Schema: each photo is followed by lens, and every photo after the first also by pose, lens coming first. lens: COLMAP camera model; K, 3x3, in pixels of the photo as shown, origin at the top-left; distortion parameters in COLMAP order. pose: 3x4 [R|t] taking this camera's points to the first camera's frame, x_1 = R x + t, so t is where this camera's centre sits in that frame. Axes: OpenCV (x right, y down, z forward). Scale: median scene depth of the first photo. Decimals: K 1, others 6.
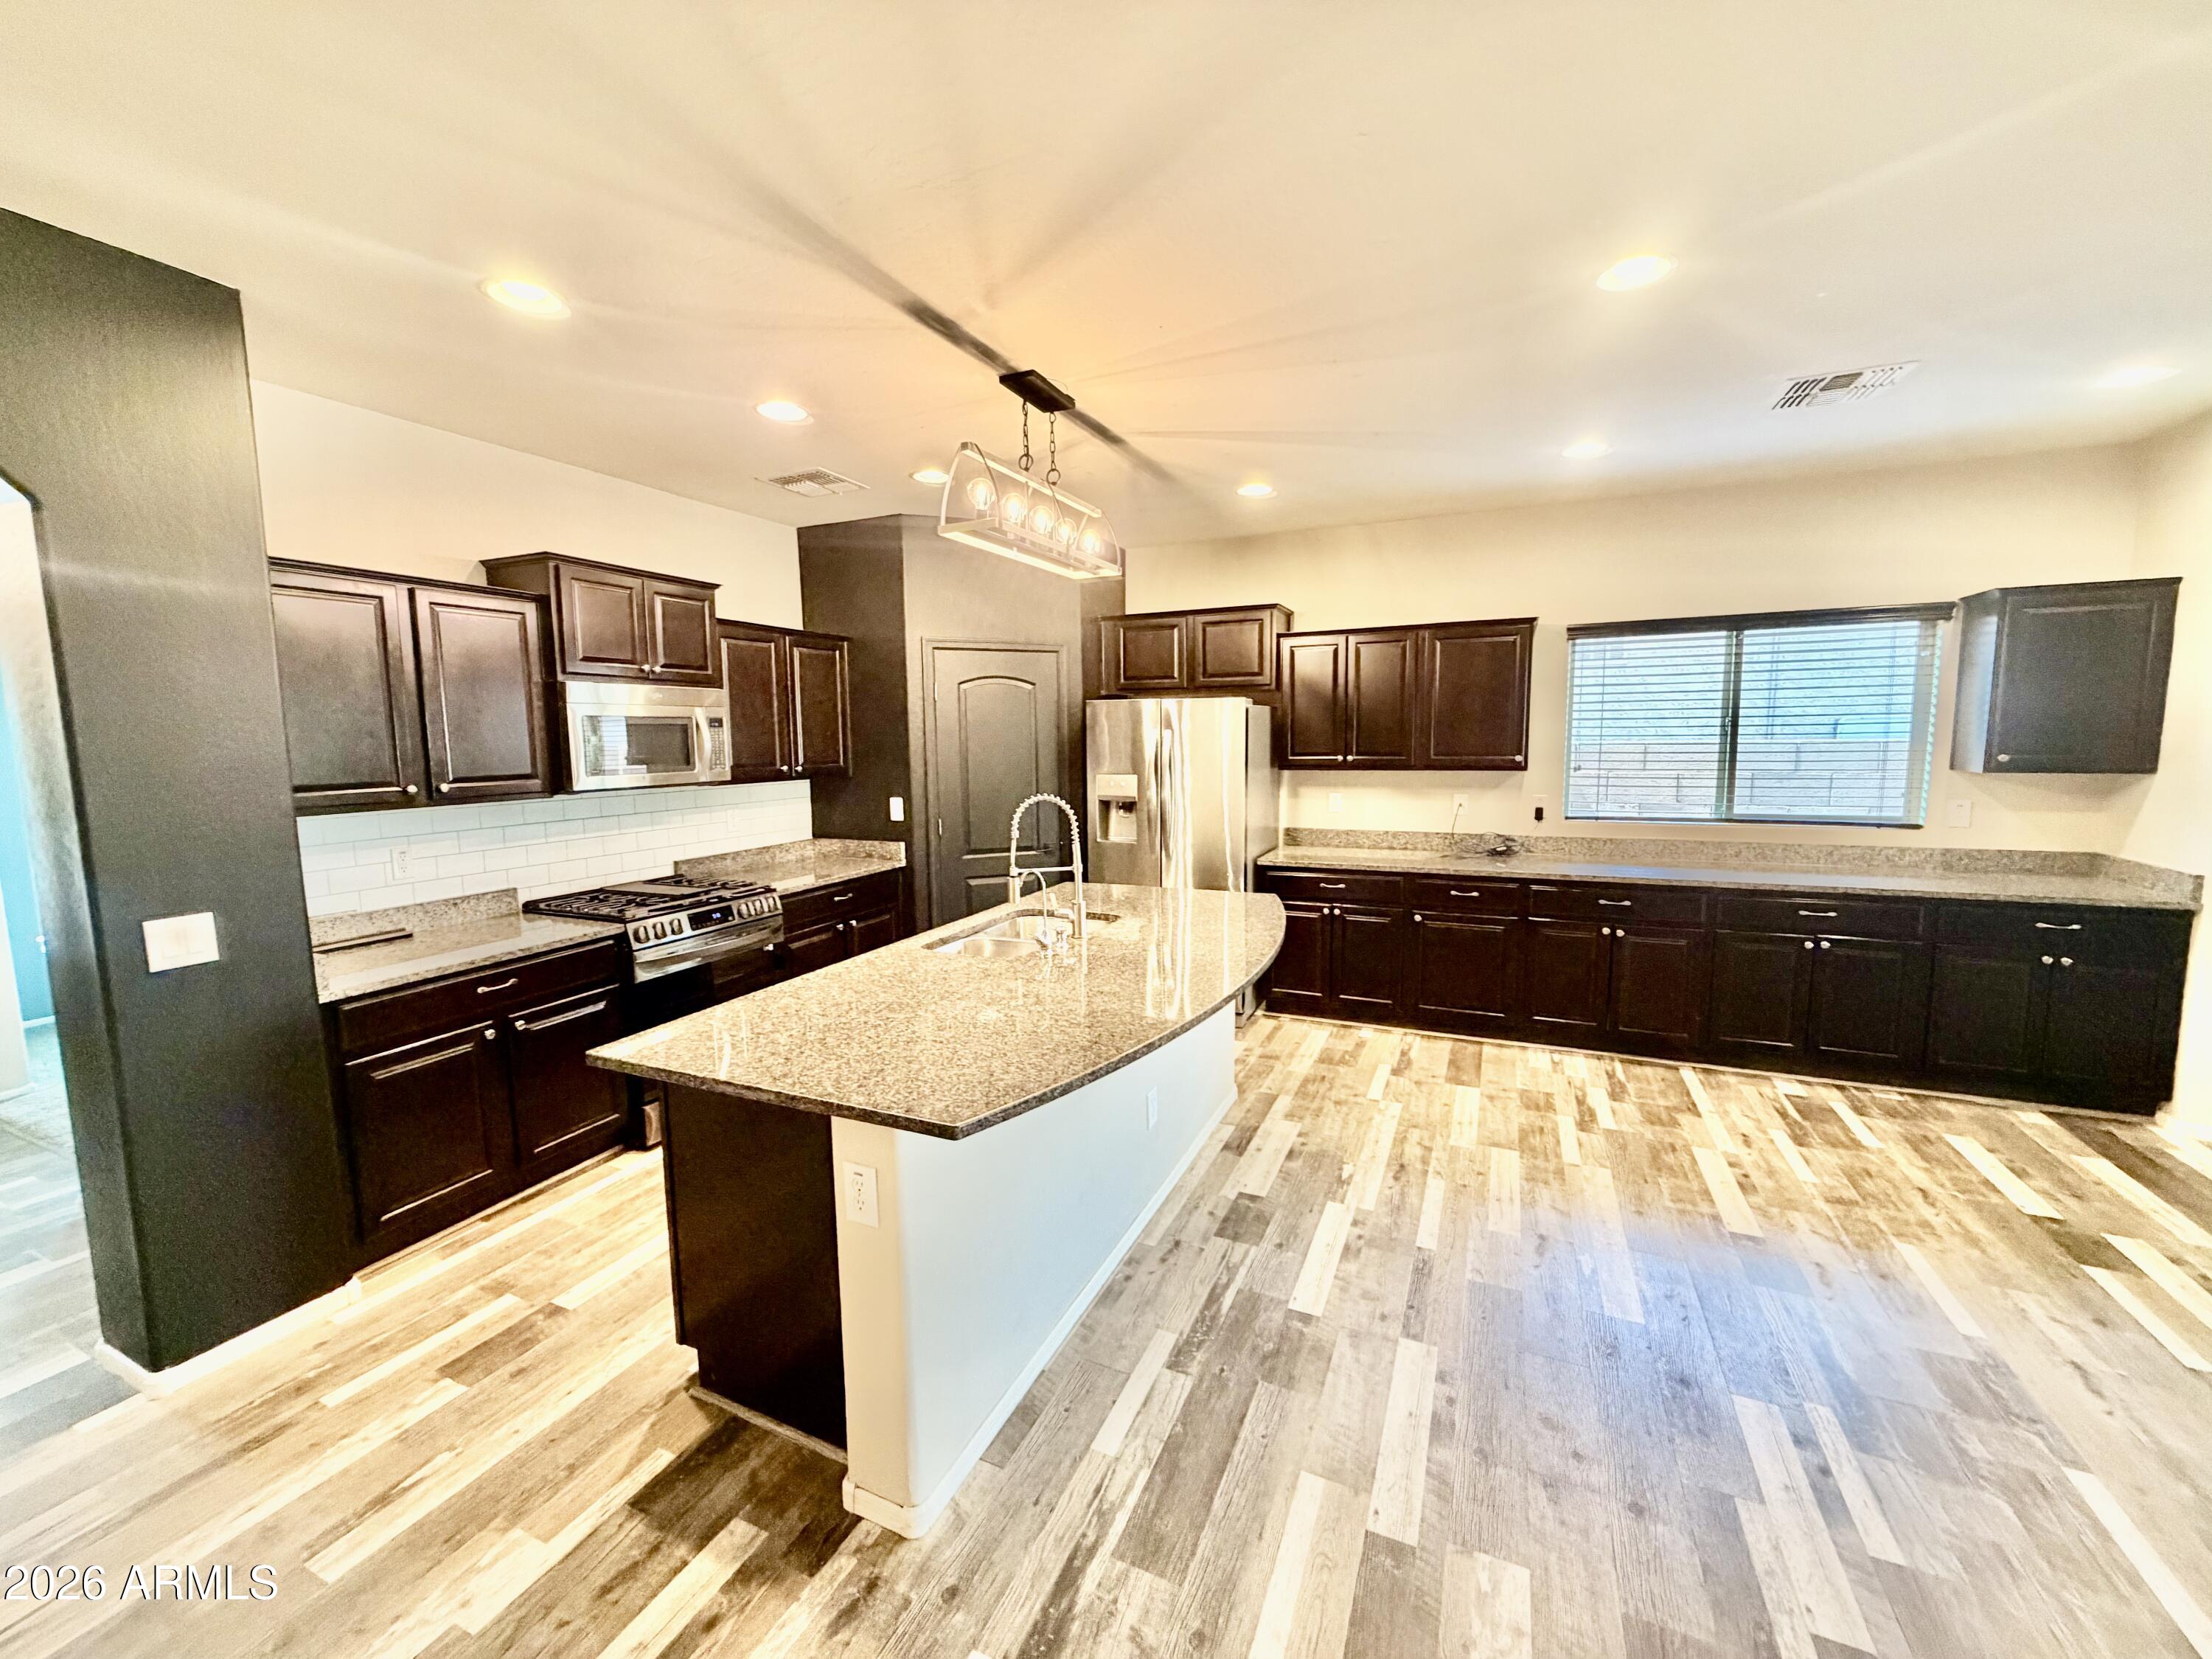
lens RADIAL K [[879.0, 0, 1101.3], [0, 879.0, 830.4], [0, 0, 1]] dist [-0.001738, 0.000675]
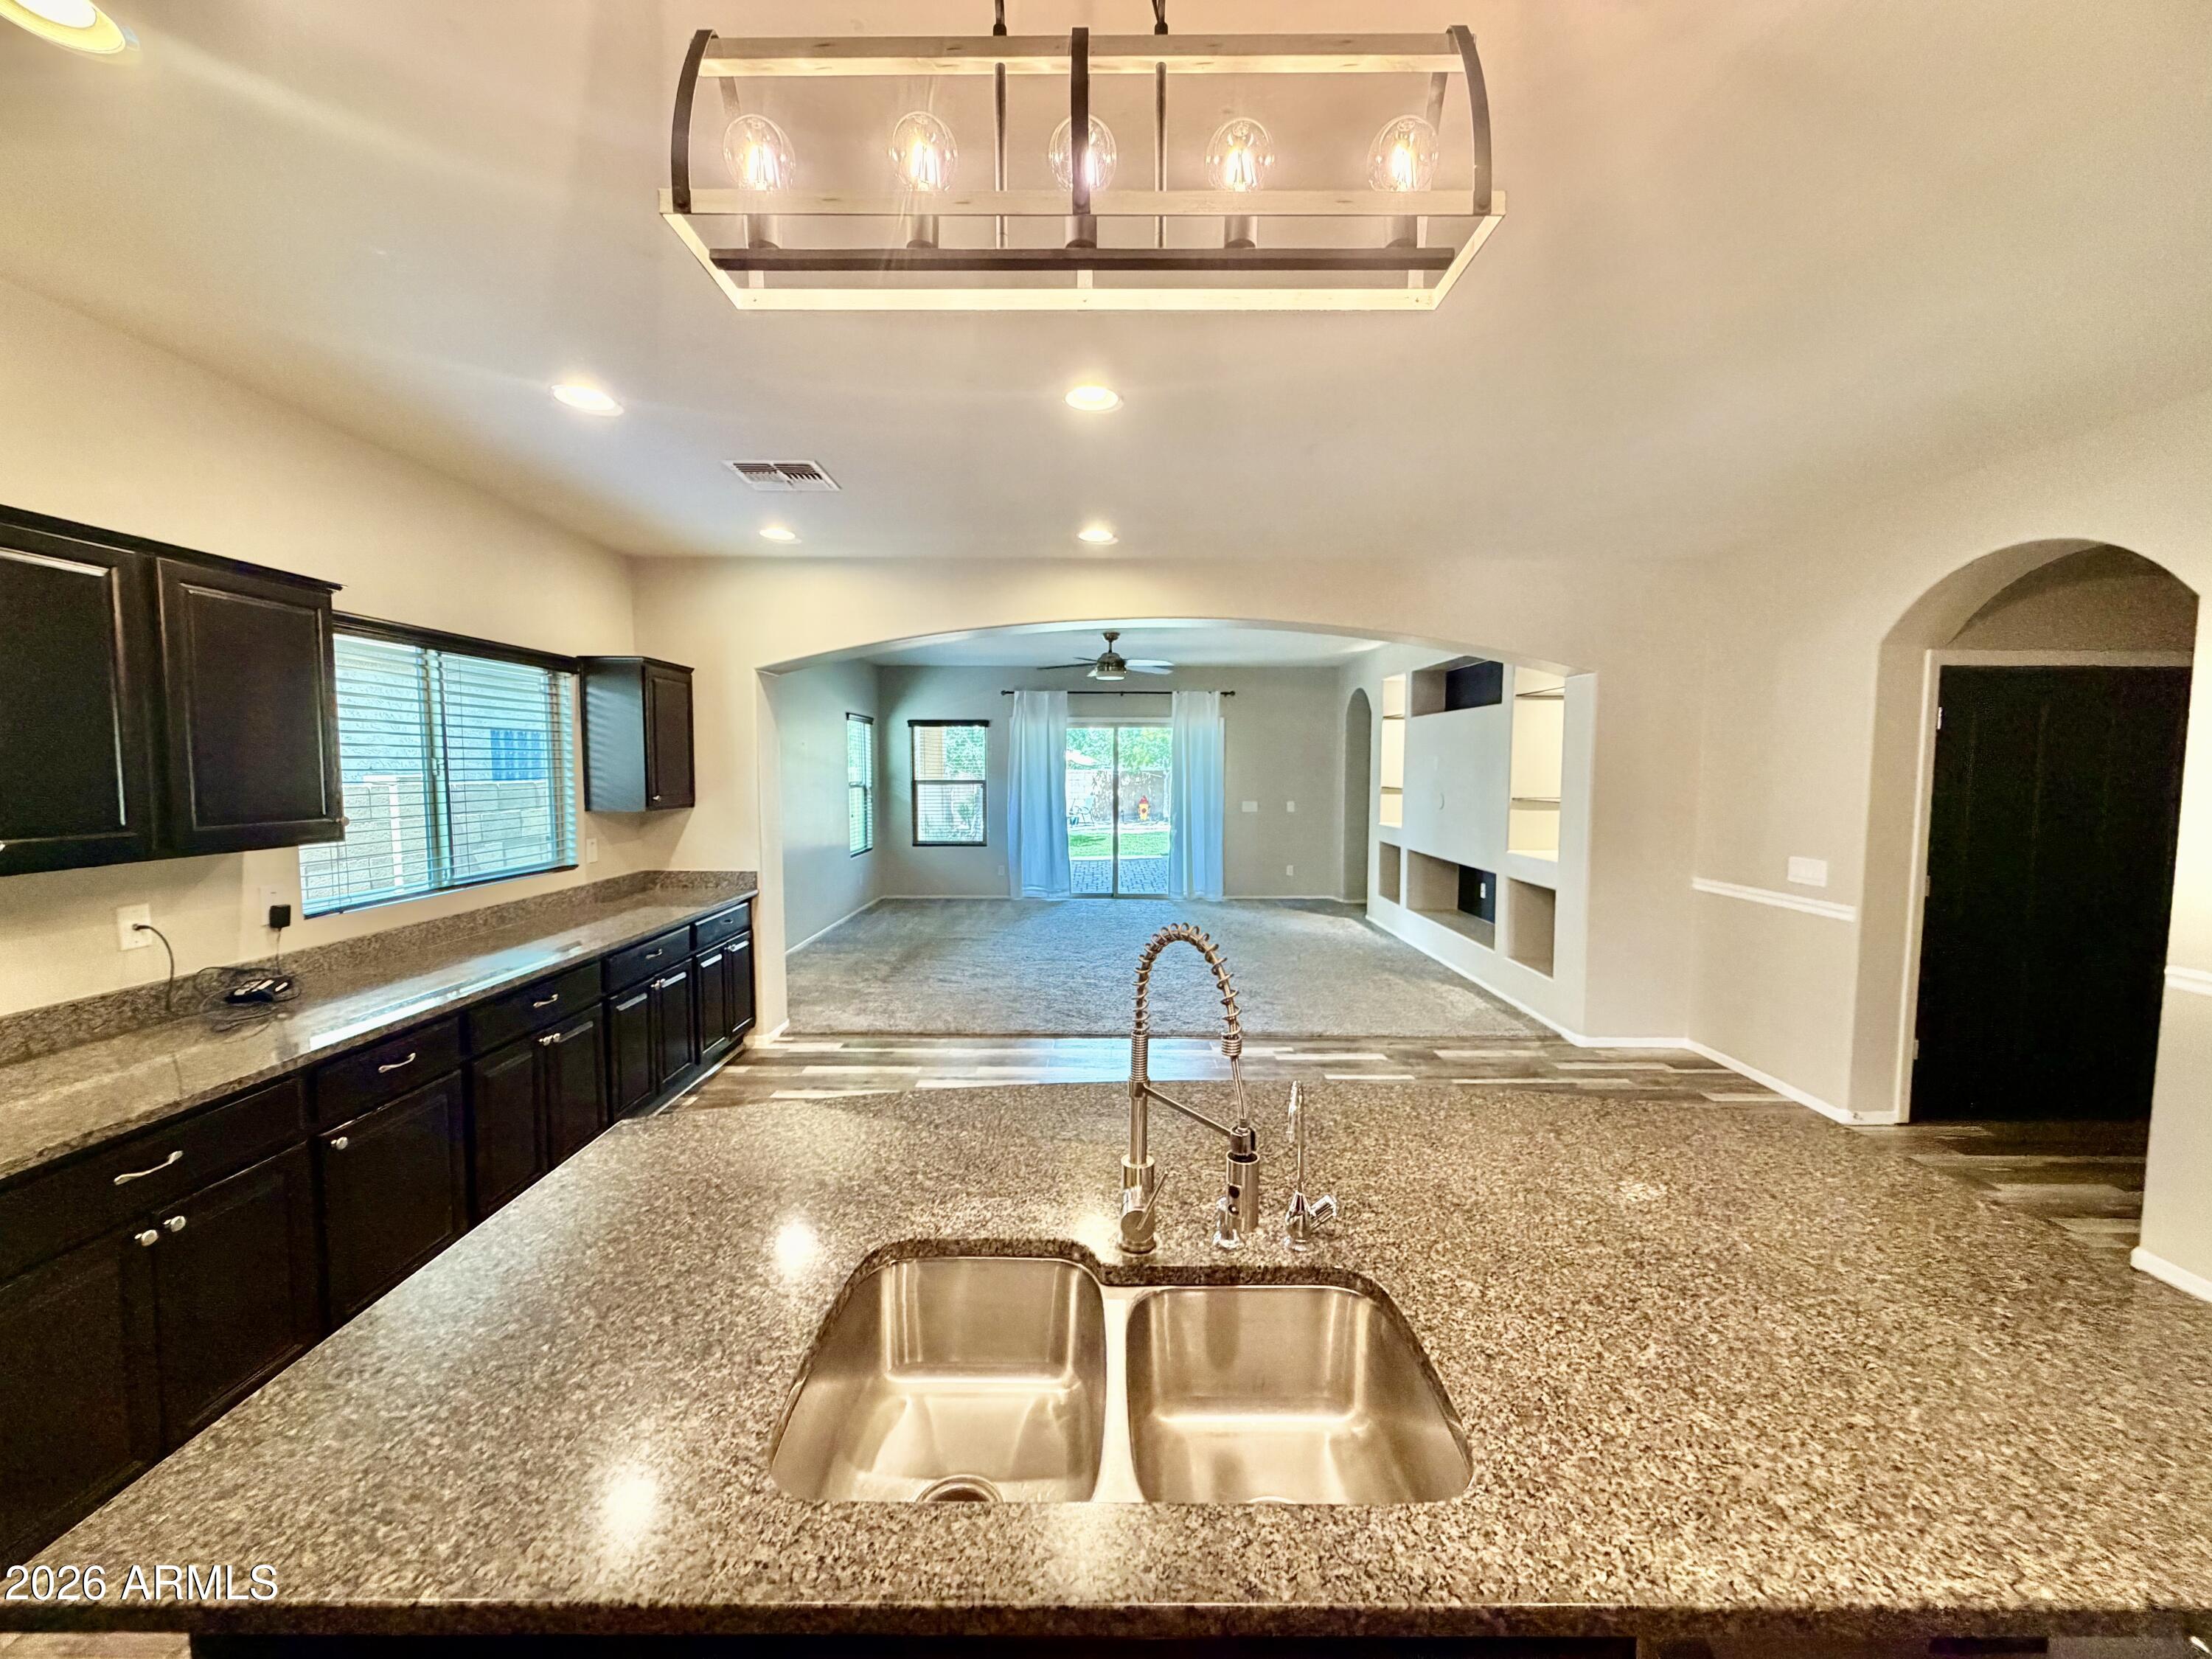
lens RADIAL K [[879.0, 0, 1101.3], [0, 879.0, 830.4], [0, 0, 1]] dist [-0.001738, 0.000675]
pose [[-0.416688, -0.053461, 0.907476, -0.320747], [0.104908, 0.988771, 0.106421, -0.101849], [-0.902976, 0.139546, -0.406400, 0.939373]]
